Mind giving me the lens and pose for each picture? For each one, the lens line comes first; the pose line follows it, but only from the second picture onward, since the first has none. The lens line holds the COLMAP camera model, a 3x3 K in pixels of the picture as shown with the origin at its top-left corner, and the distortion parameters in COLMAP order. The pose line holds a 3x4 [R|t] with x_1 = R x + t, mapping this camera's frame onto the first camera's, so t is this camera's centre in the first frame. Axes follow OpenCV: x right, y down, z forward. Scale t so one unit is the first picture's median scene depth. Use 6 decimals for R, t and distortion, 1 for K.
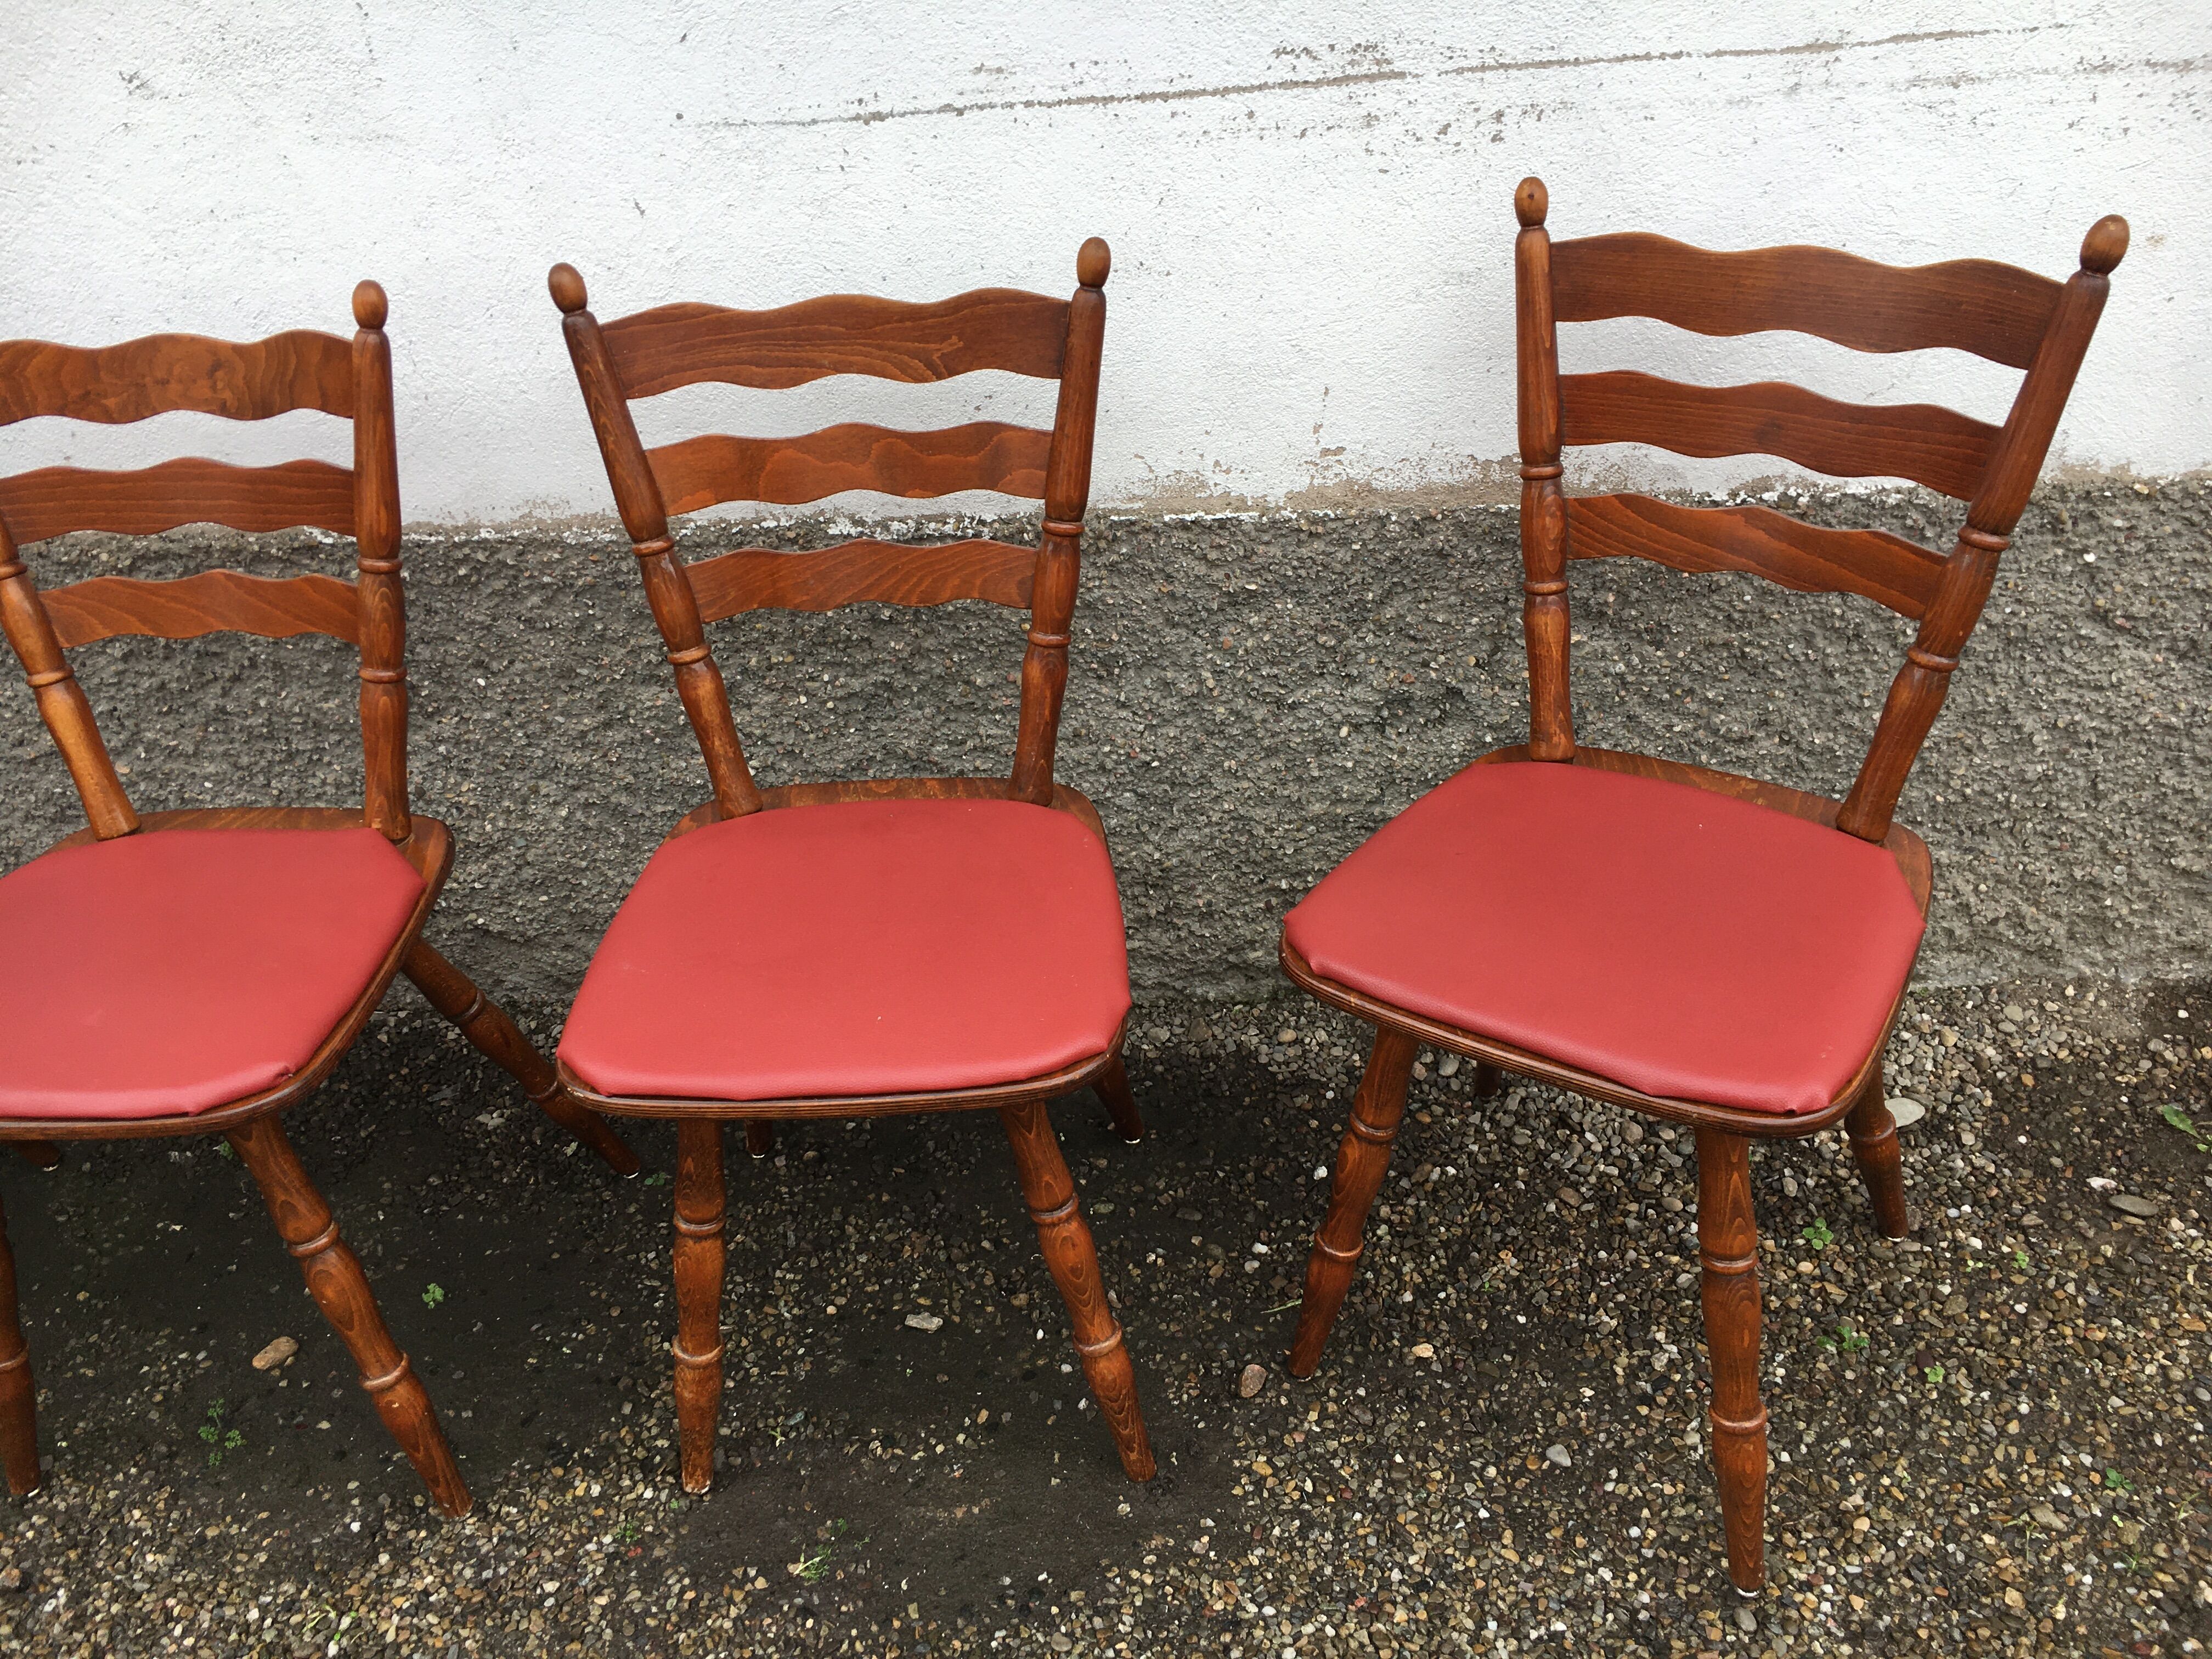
lens RADIAL K [[1883.5, 0, 1113.7], [0, 1883.5, 812.6], [0, 0, 1]] dist [0.063164, -0.075311]
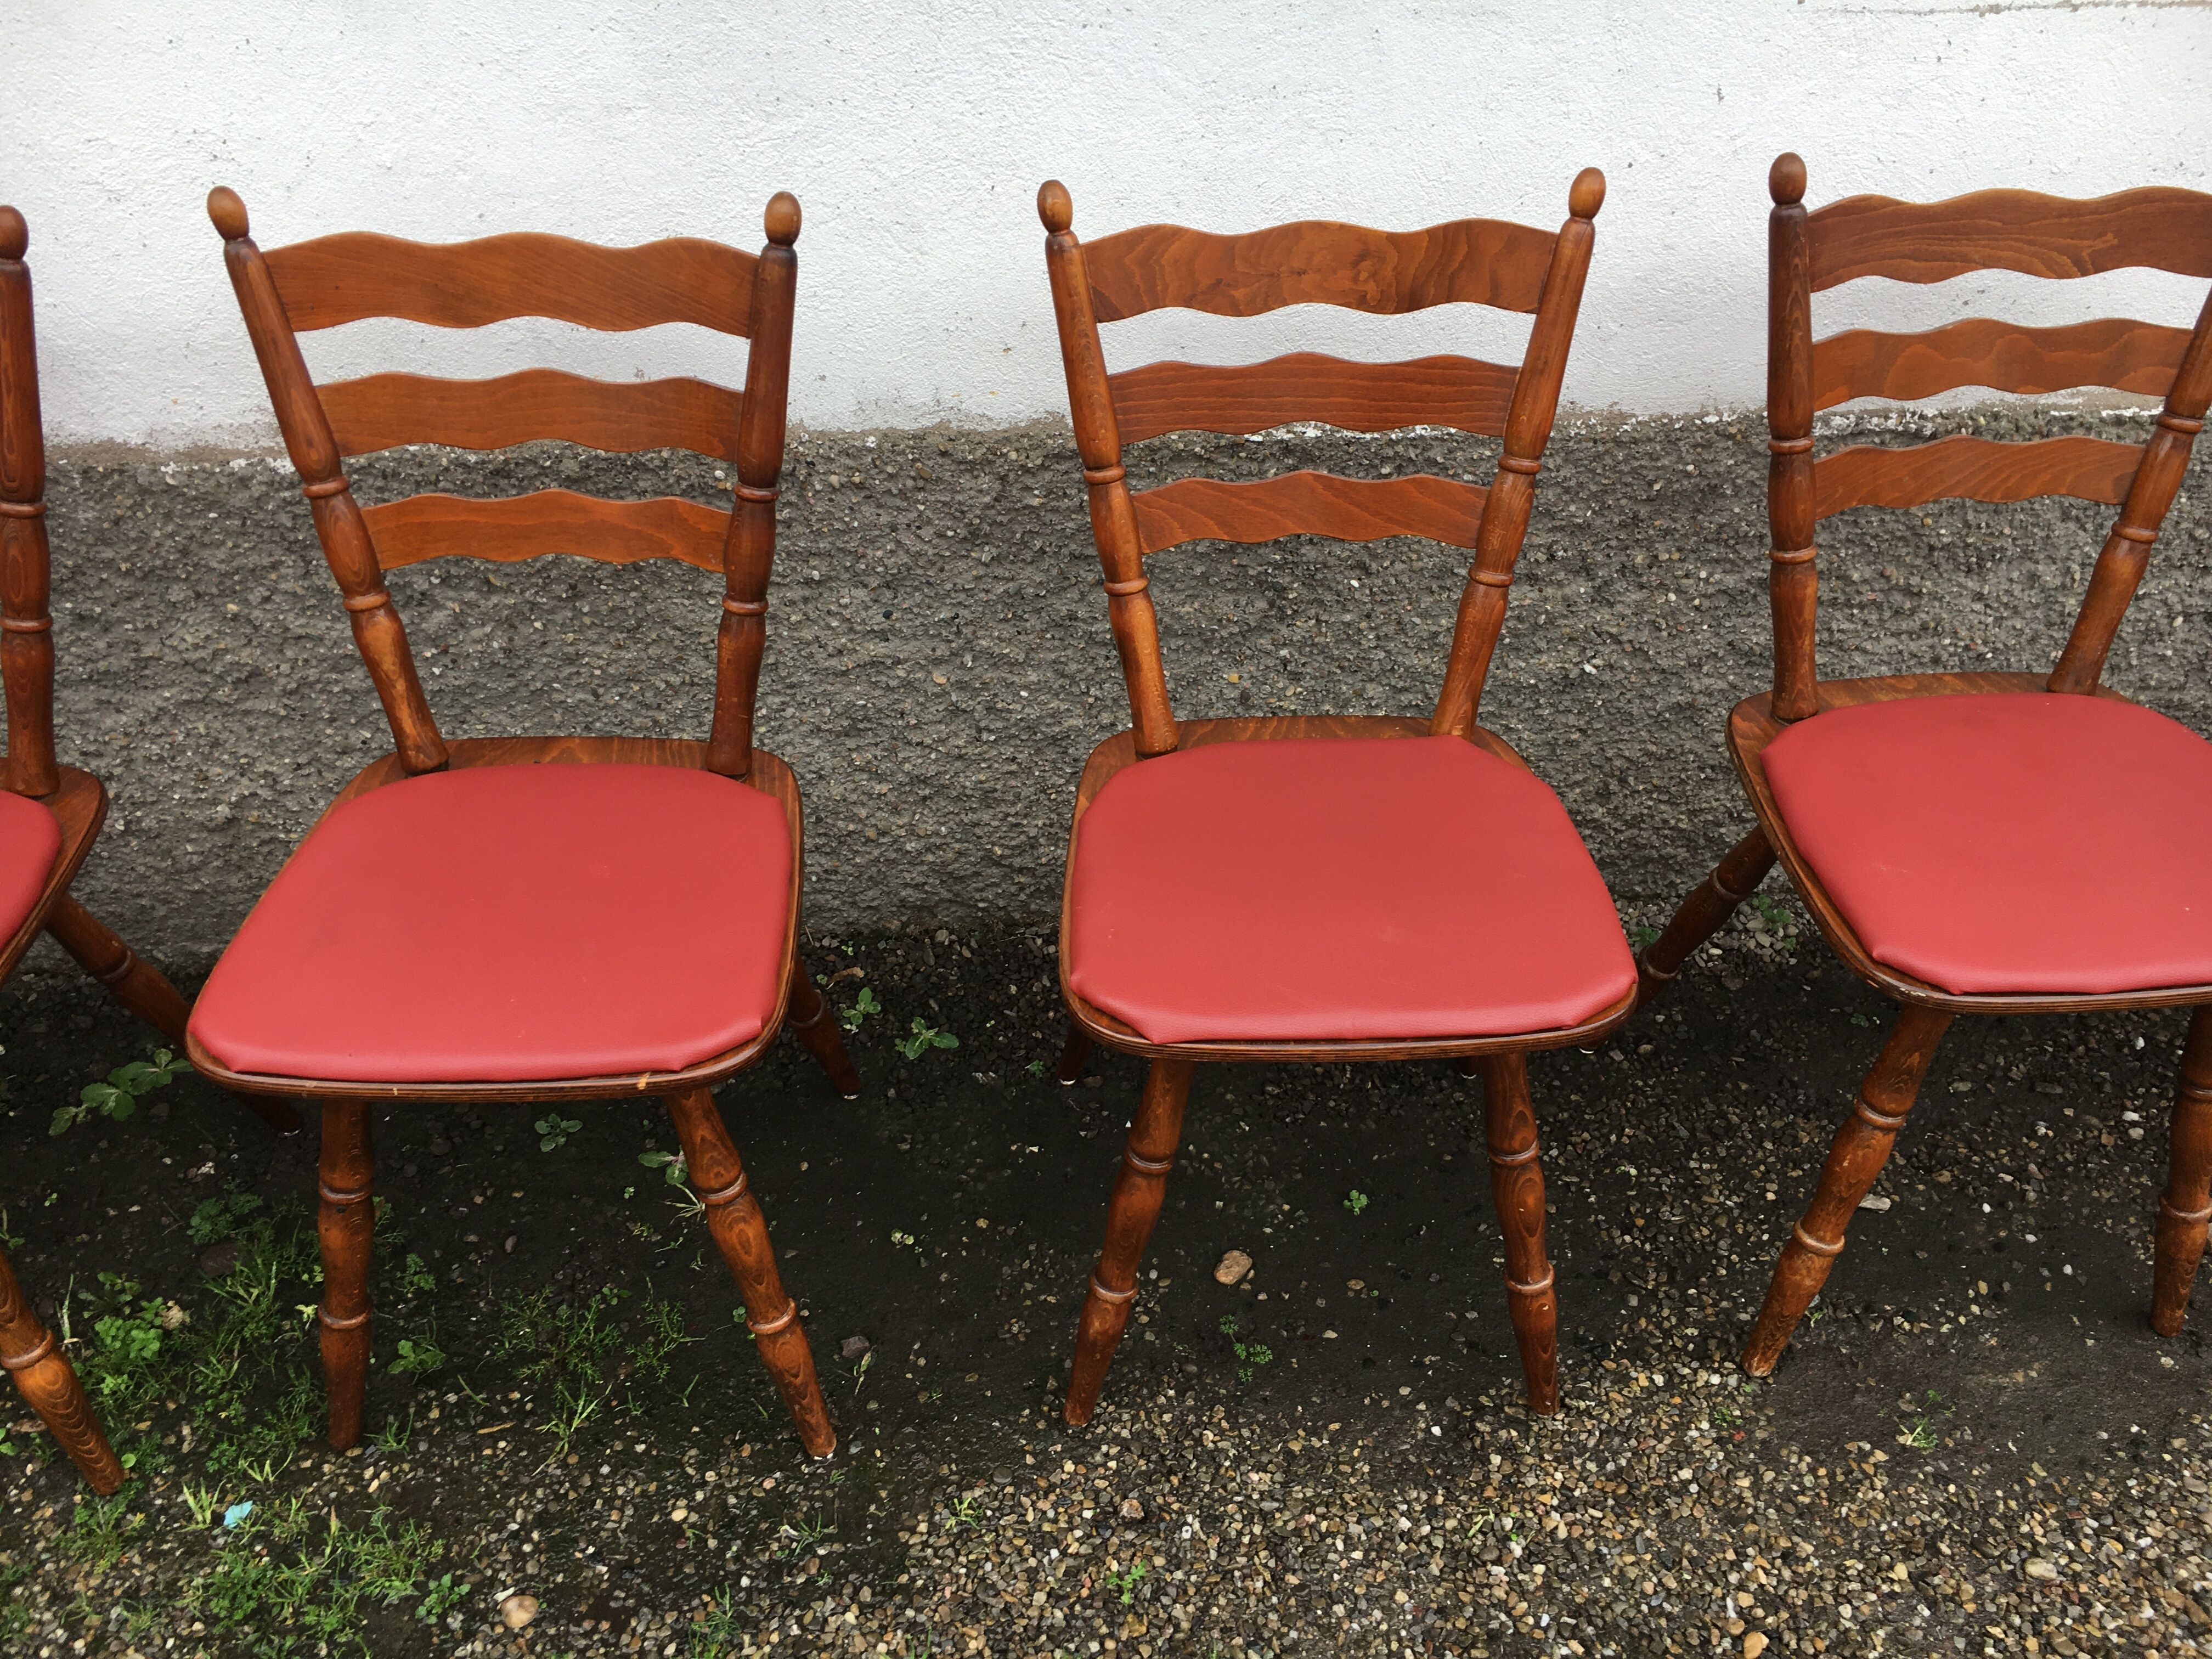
lens RADIAL K [[1883.5, 0, 1074.0], [0, 1883.5, 786.3], [0, 0, 1]] dist [0.063164, -0.075311]
pose [[0.986890, -0.022824, 0.159774, -0.639472], [0.020570, 0.999664, 0.015749, 0.018330], [-0.160079, -0.012256, 0.987028, 0.054719]]
